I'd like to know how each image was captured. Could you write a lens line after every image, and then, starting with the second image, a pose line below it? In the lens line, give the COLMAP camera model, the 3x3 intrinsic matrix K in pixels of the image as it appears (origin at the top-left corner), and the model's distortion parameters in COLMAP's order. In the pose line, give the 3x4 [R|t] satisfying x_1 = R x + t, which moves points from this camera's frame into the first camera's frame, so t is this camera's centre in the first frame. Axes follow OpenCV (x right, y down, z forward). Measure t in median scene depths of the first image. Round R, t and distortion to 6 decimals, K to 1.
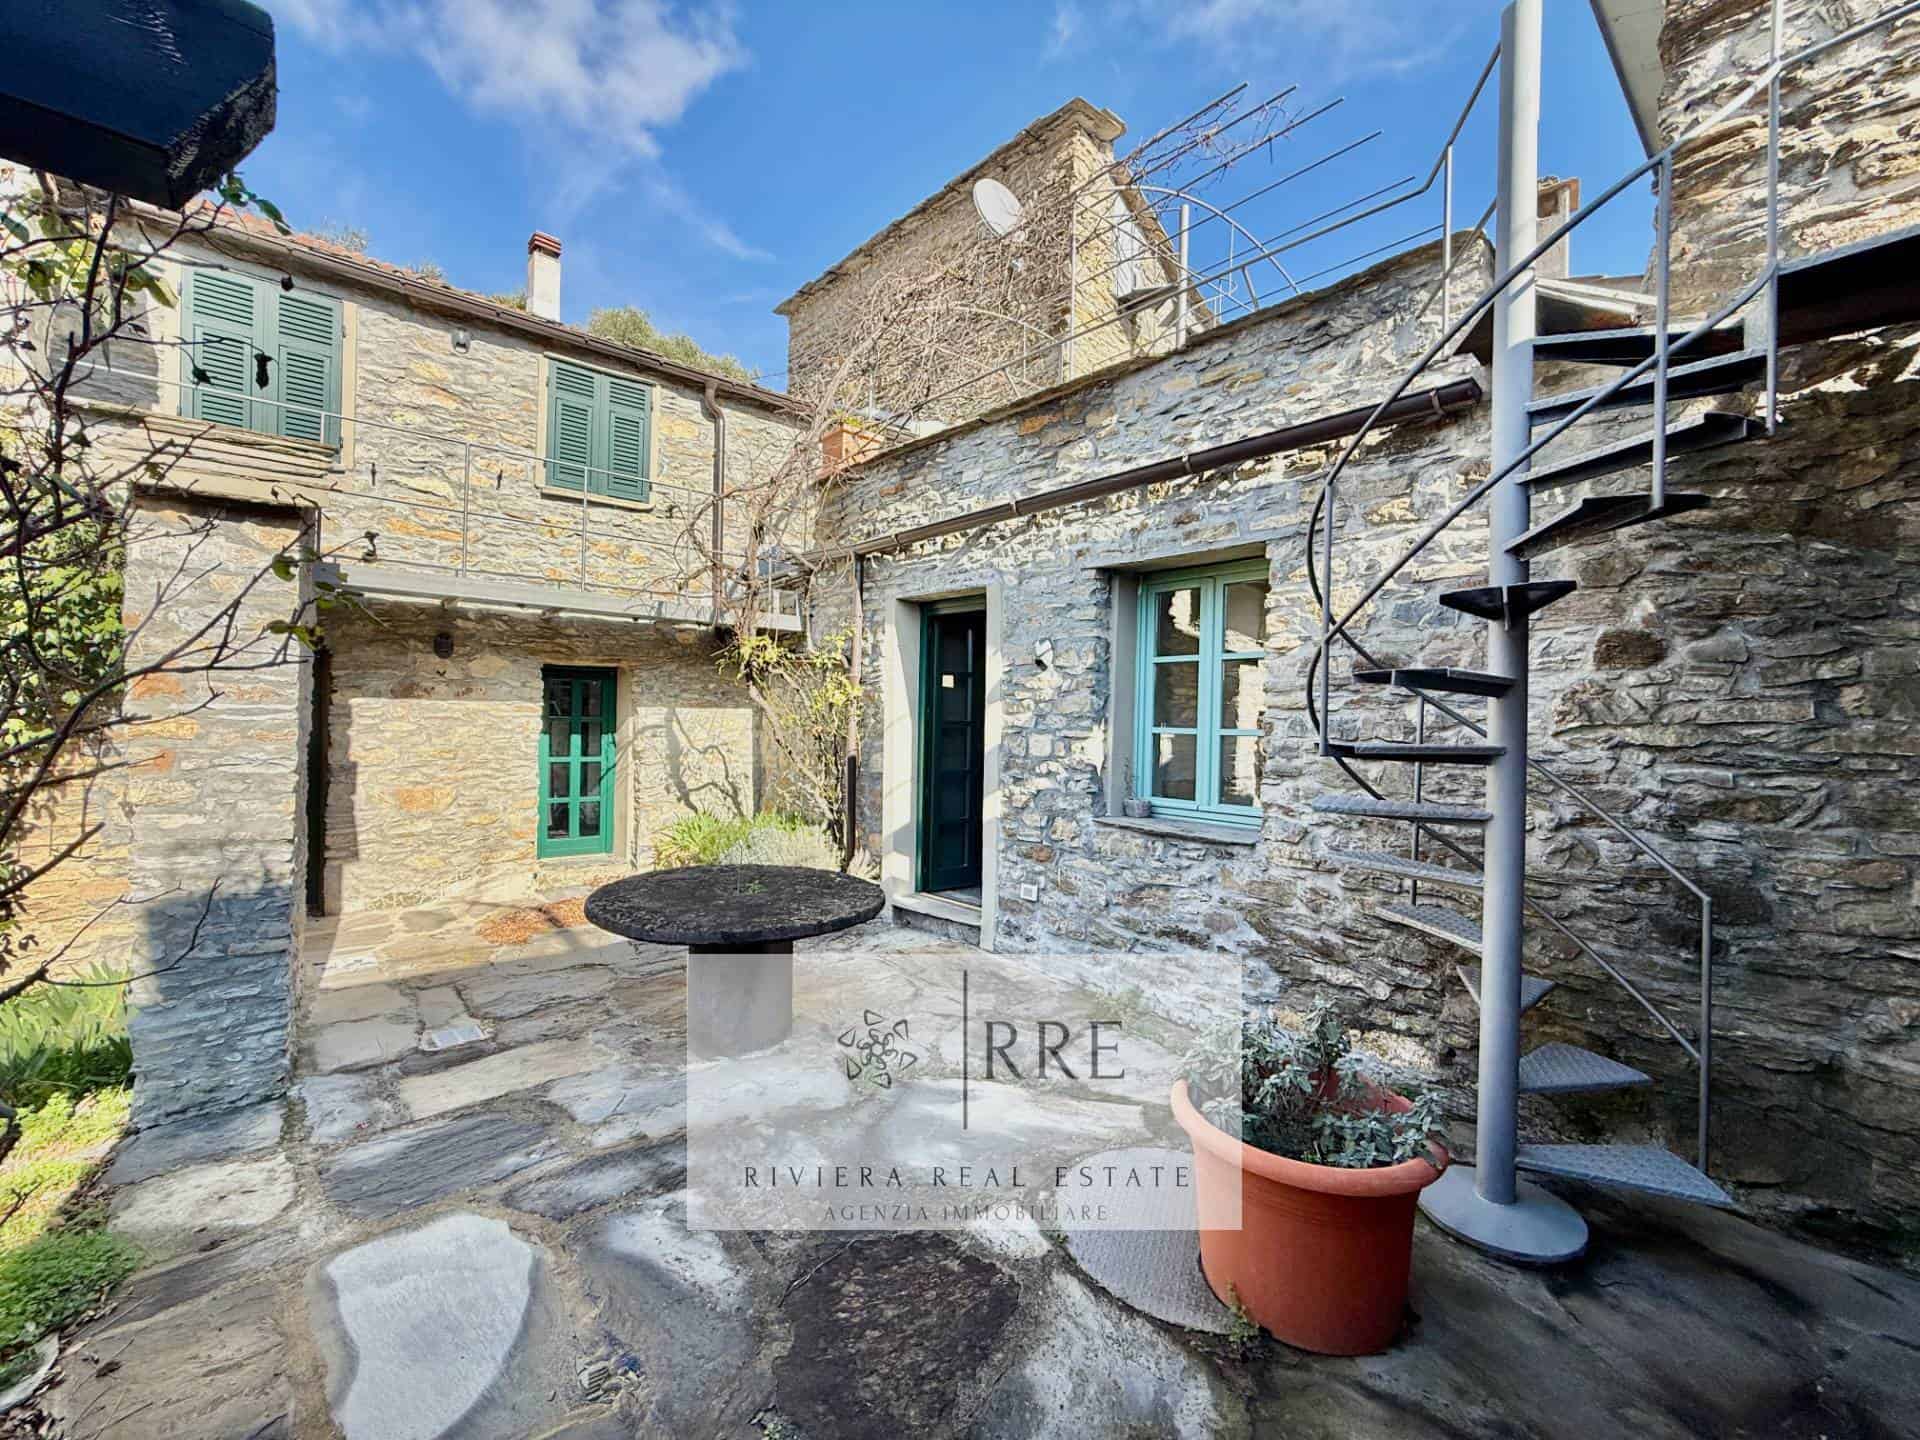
lens RADIAL K [[765.2, 0, 960.0], [0, 765.2, 720.0], [0, 0, 1]] dist [0.001251, 0.000008]
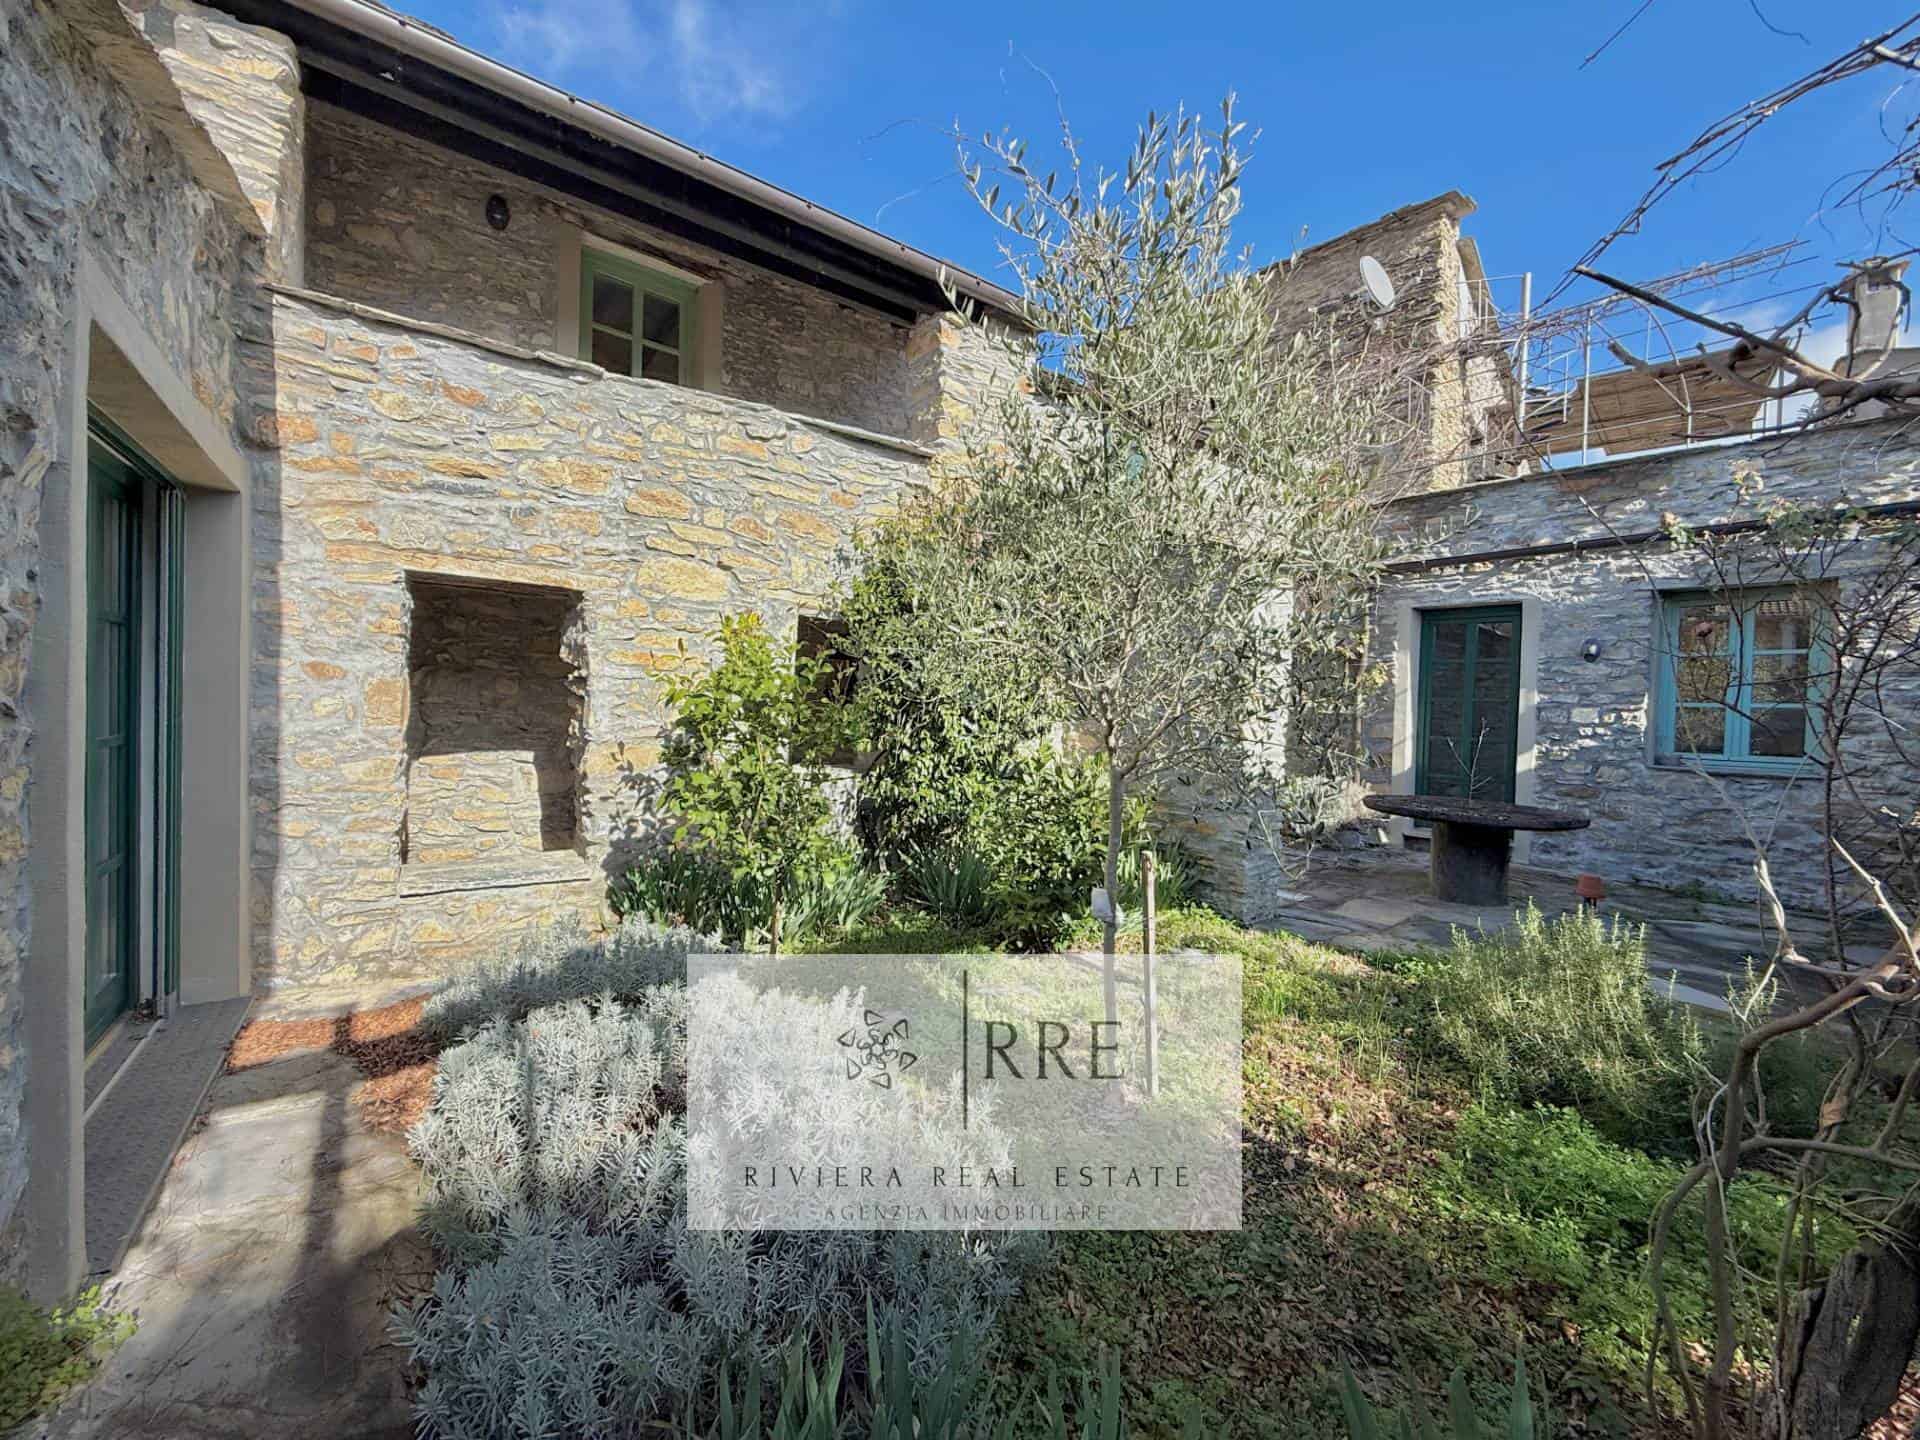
lens RADIAL K [[765.2, 0, 960.0], [0, 765.2, 720.0], [0, 0, 1]] dist [0.001251, 0.000008]
pose [[0.999351, 0.004882, -0.035696, -1.010014], [-0.004254, 0.999836, 0.017631, 0.021995], [0.035776, -0.017467, 0.999207, -0.452570]]
